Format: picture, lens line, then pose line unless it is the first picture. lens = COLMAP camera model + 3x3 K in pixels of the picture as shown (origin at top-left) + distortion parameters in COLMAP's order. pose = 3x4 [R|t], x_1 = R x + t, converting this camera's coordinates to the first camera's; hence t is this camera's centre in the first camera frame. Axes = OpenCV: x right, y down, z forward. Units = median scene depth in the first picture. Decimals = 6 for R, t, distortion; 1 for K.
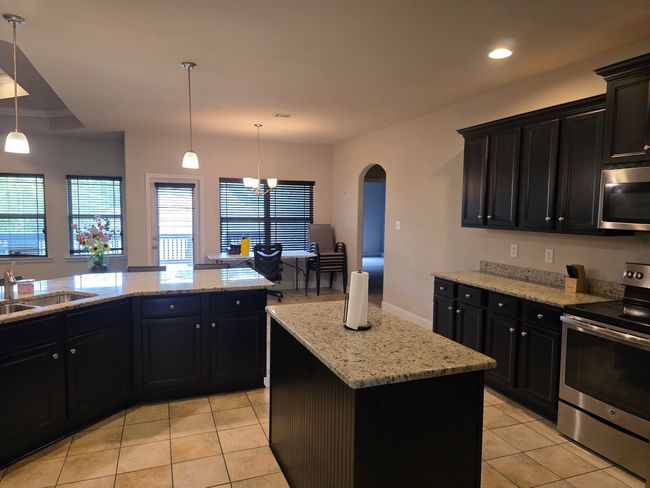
lens RADIAL K [[437.9, 0, 321.7], [0, 437.9, 243.0], [0, 0, 1]] dist [0.061594, -0.033594]
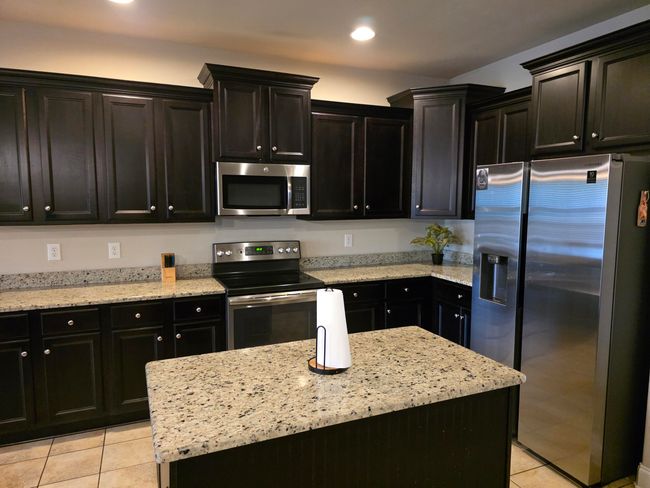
lens RADIAL K [[437.9, 0, 321.1], [0, 437.9, 244.7], [0, 0, 1]] dist [0.061594, -0.033594]
pose [[-0.033257, -0.117841, 0.992475, -0.406231], [0.075950, 0.989855, 0.120075, -0.062210], [-0.996557, 0.079372, -0.023970, 0.678223]]
